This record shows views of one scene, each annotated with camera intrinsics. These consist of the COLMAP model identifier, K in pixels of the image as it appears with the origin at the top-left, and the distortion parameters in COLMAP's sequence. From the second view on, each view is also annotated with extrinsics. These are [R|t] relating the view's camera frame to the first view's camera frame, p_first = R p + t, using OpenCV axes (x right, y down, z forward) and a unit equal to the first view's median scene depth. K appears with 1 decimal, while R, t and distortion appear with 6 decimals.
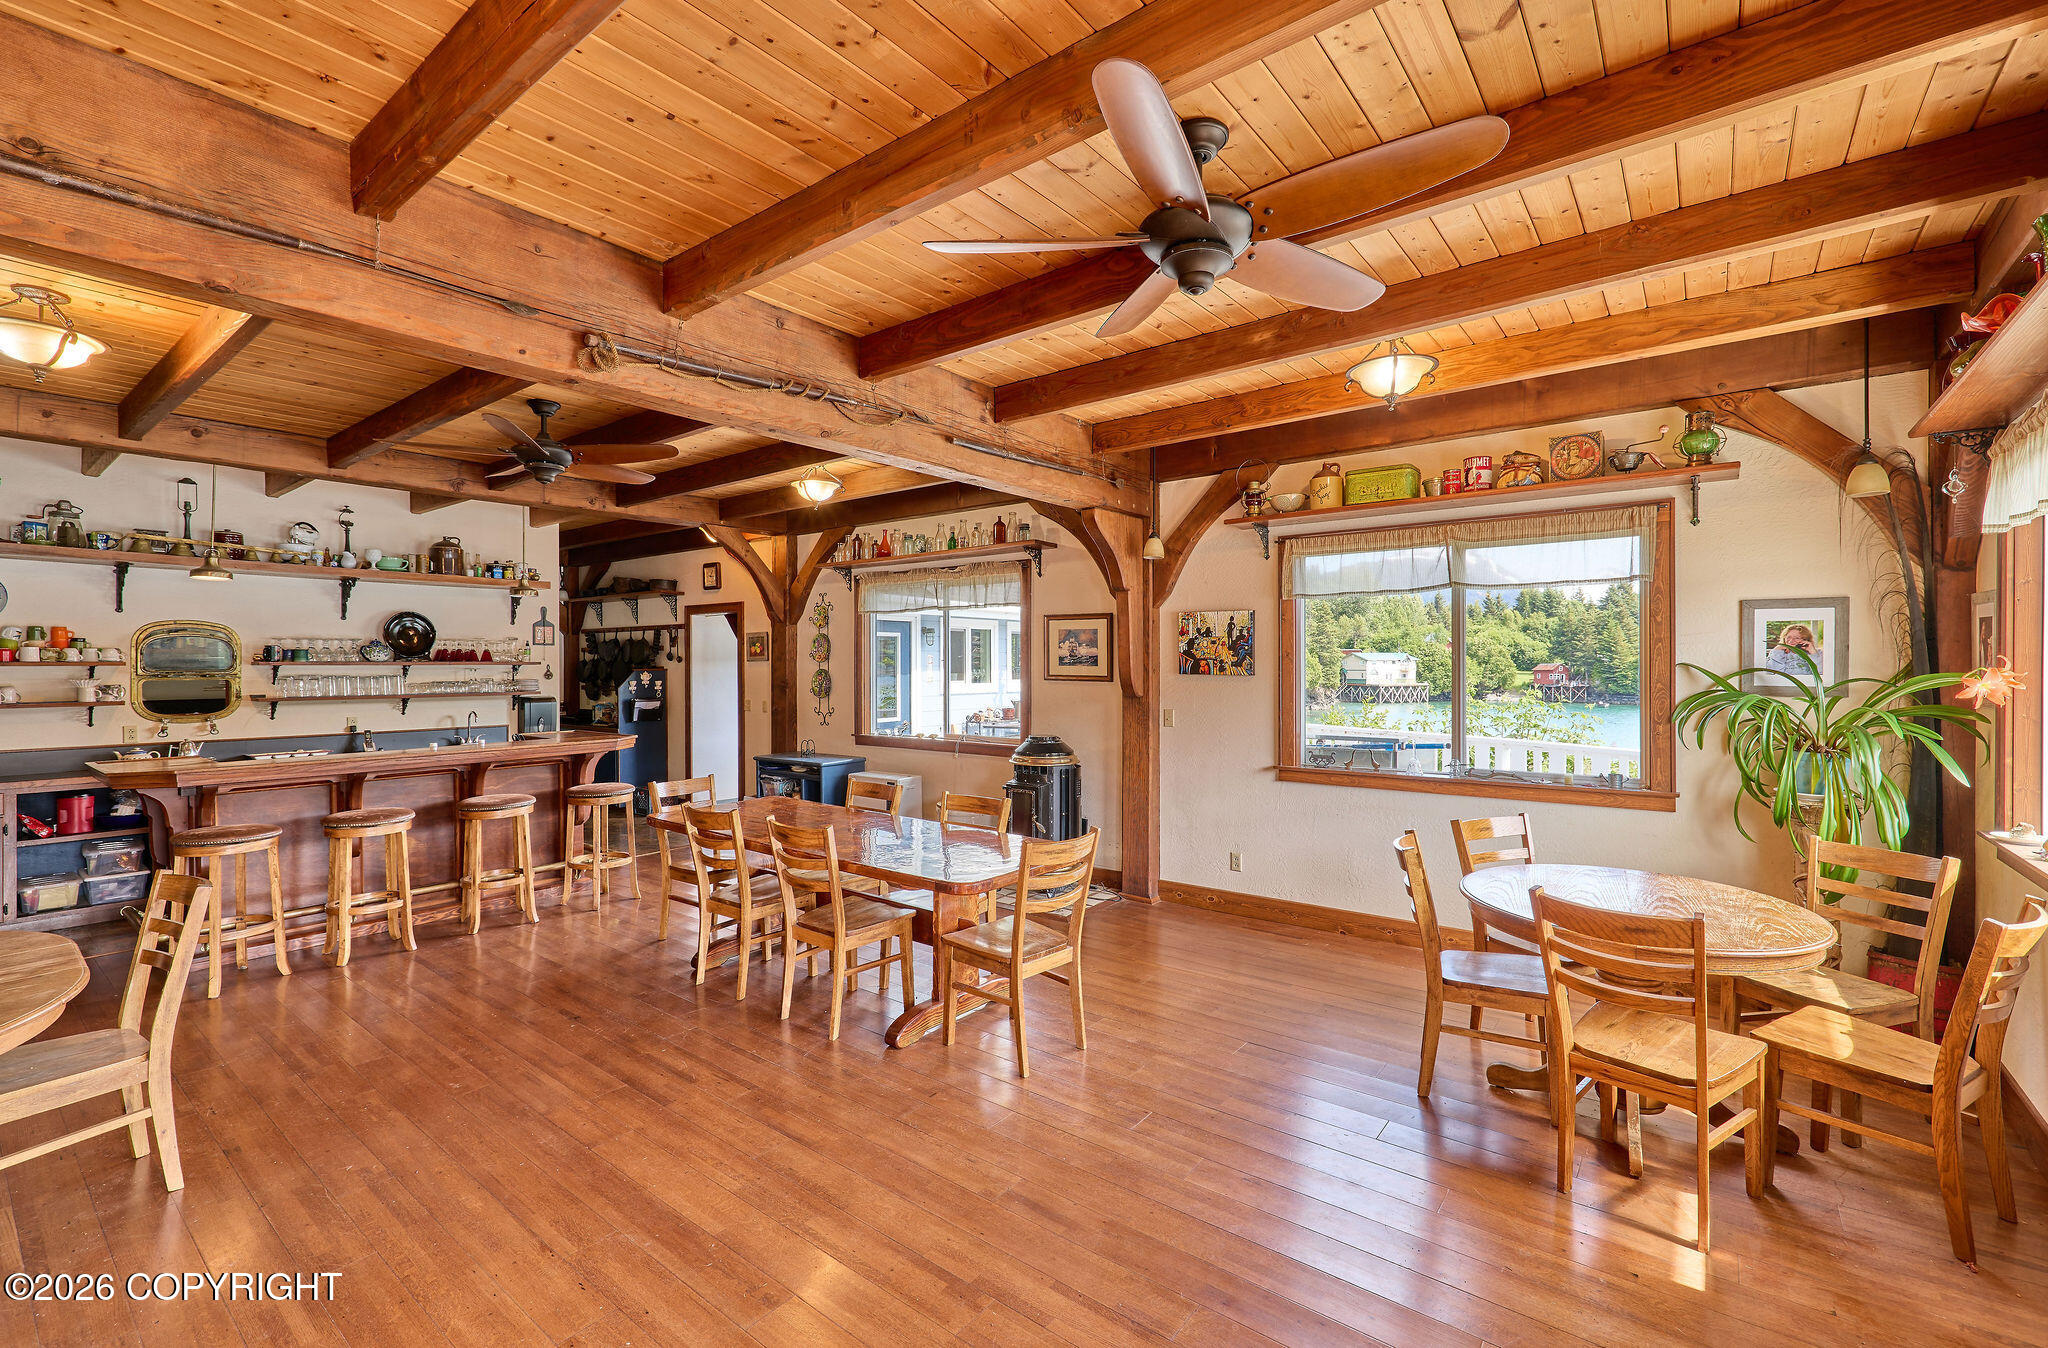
lens RADIAL K [[873.4, 0, 1018.1], [0, 873.4, 667.6], [0, 0, 1]] dist [0.000553, 0.000006]
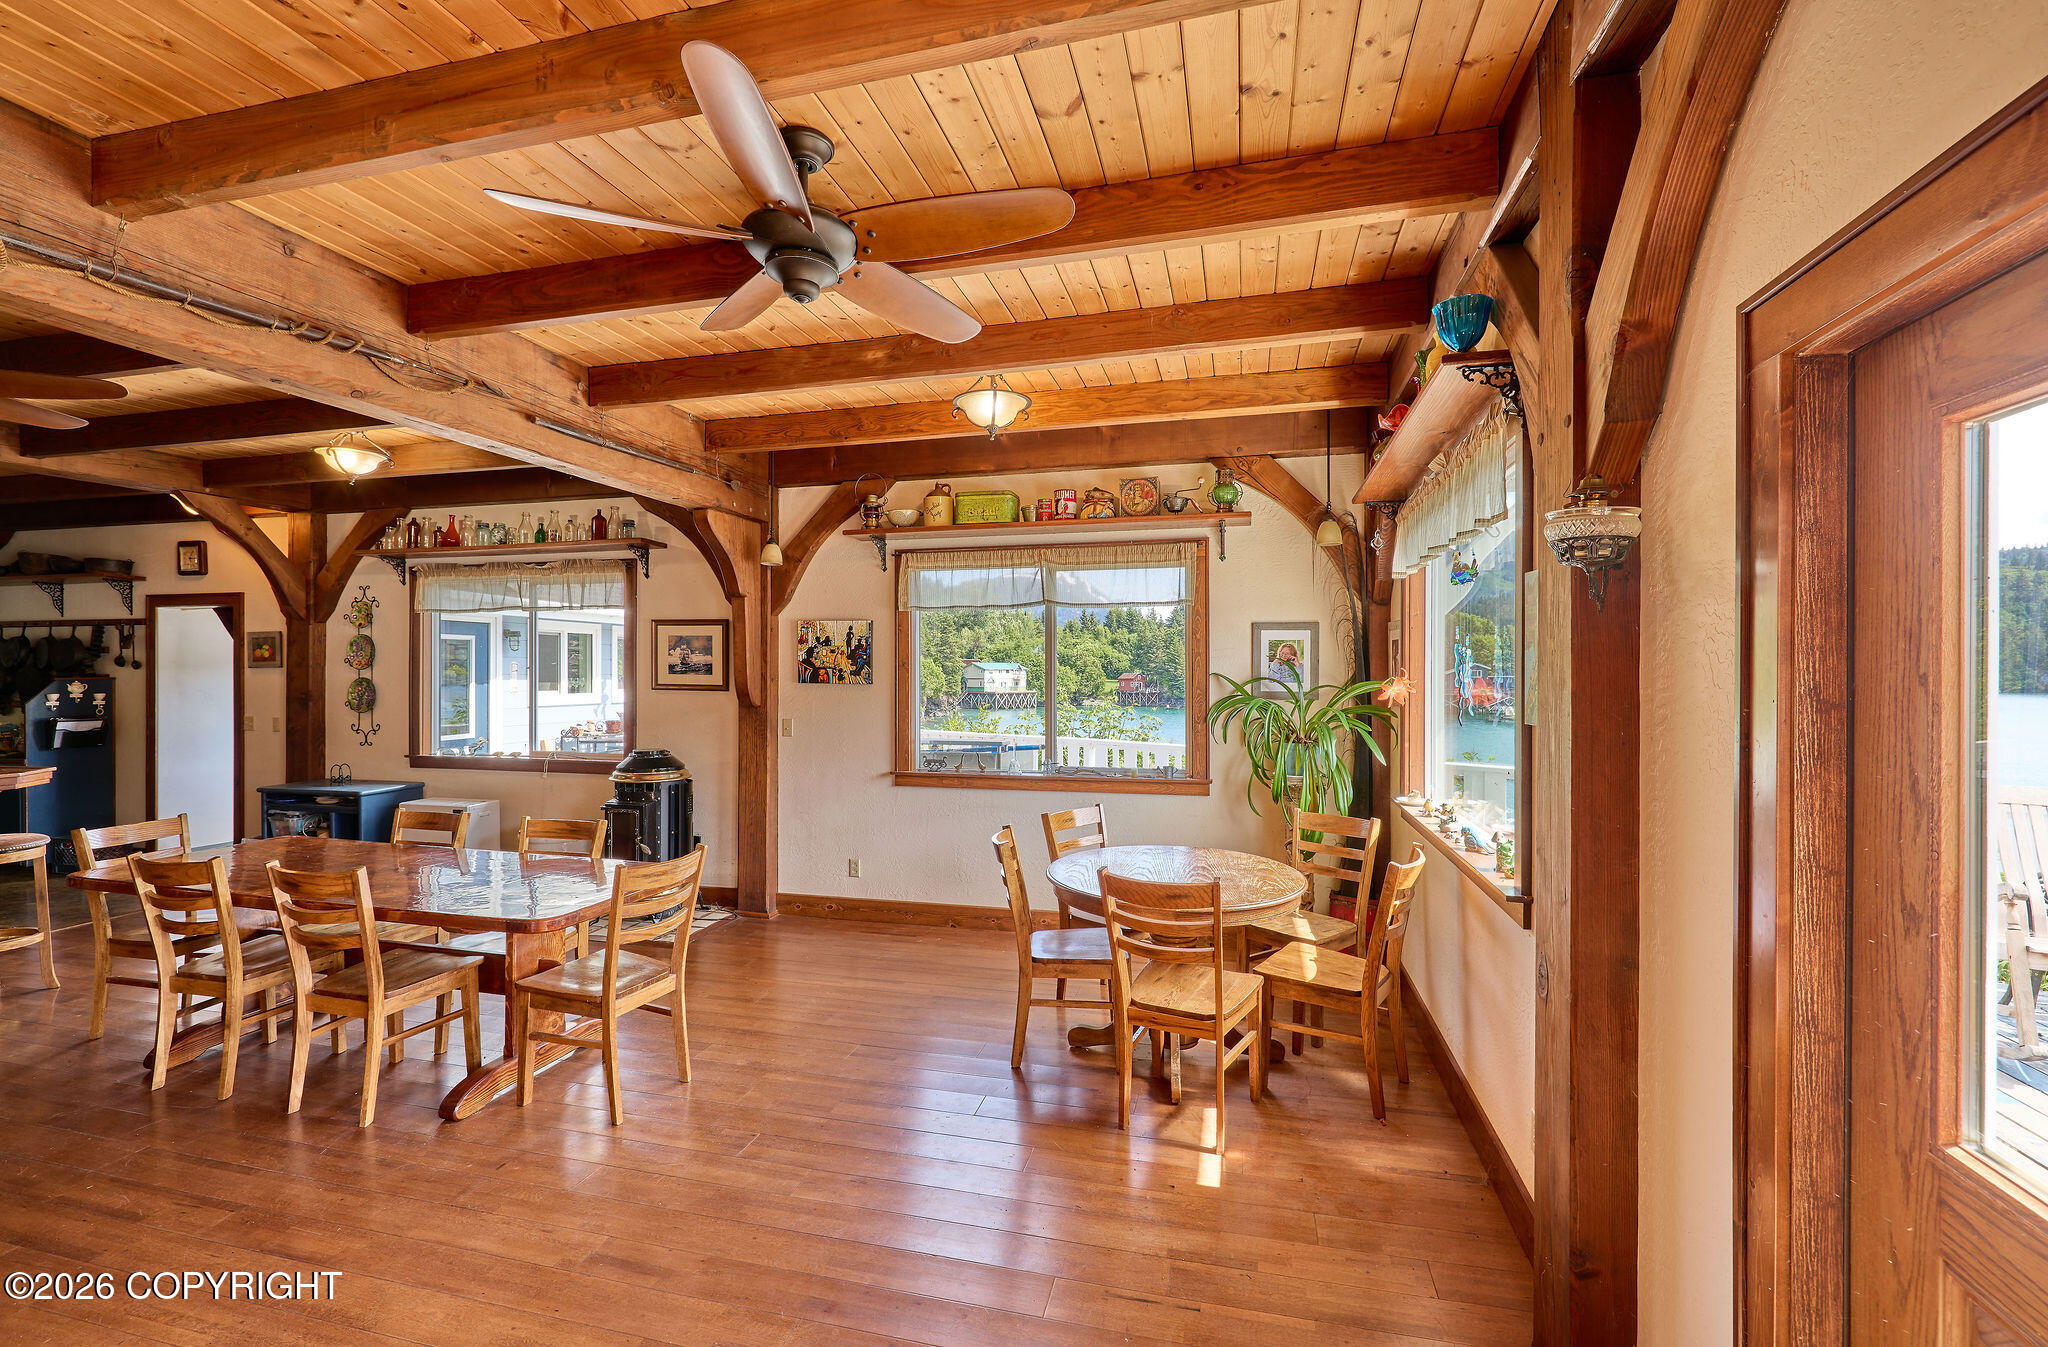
lens RADIAL K [[873.4, 0, 1014.1], [0, 873.4, 671.1], [0, 0, 1]] dist [0.000553, 0.000006]
pose [[0.916280, 0.003346, 0.400524, 0.016649], [-0.000907, 0.999980, -0.006278, -0.000123], [-0.400537, 0.005389, 0.916265, -0.005239]]
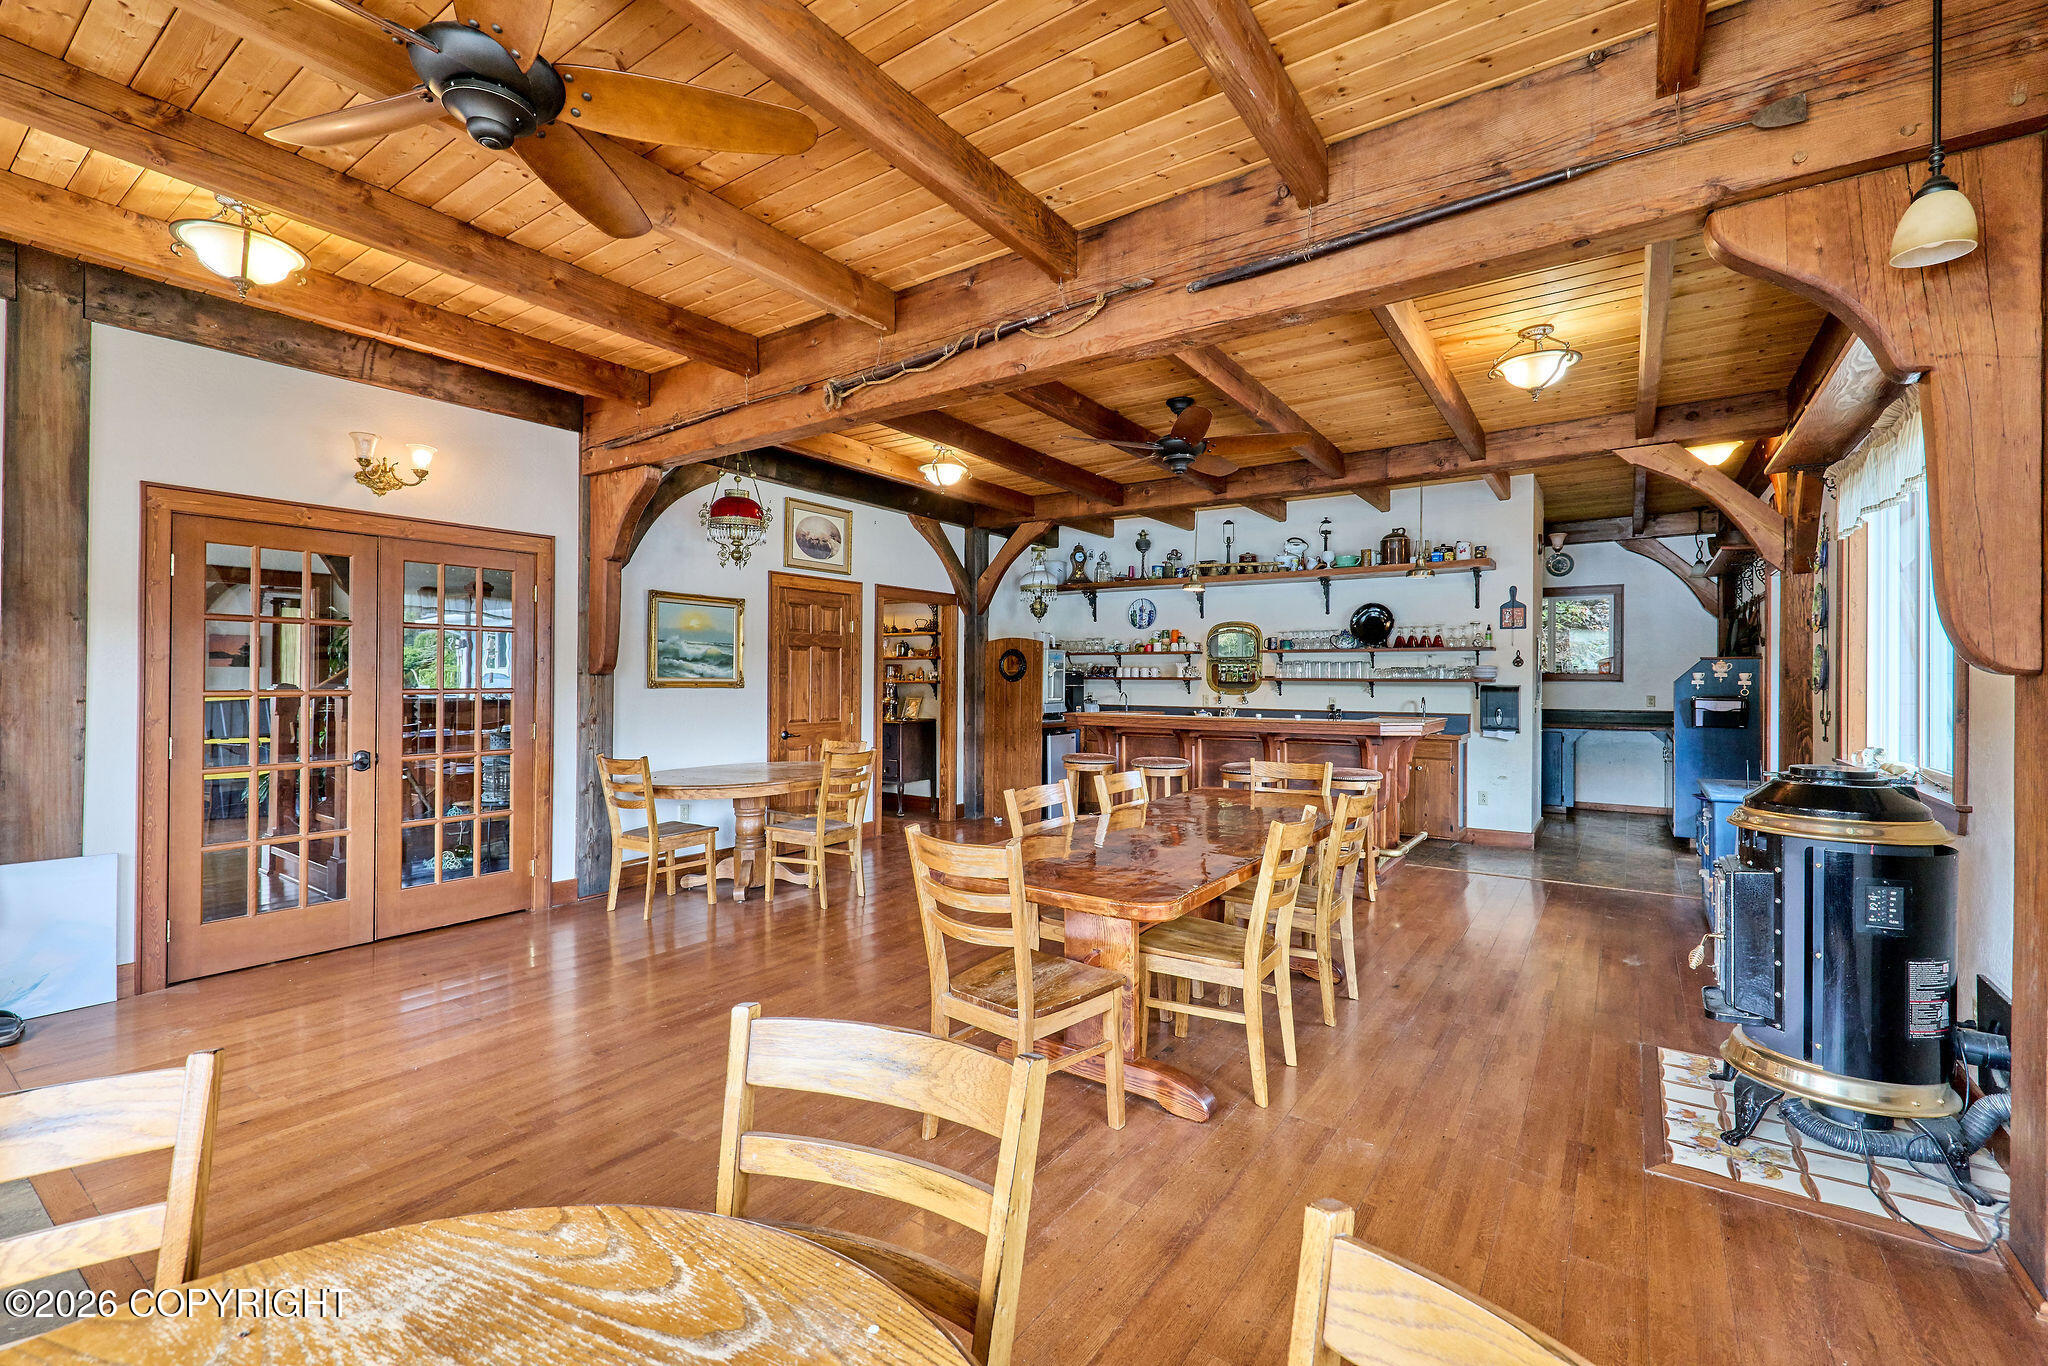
lens RADIAL K [[886.1, 0, 1010.9], [0, 886.1, 683.4], [0, 0, 1]] dist [0.001414, 0.000554]
pose [[0.059284, 0.007777, -0.998211, 0.643857], [-0.009276, 0.999931, 0.007240, 0.054399], [0.998198, 0.008830, 0.059352, 0.811645]]
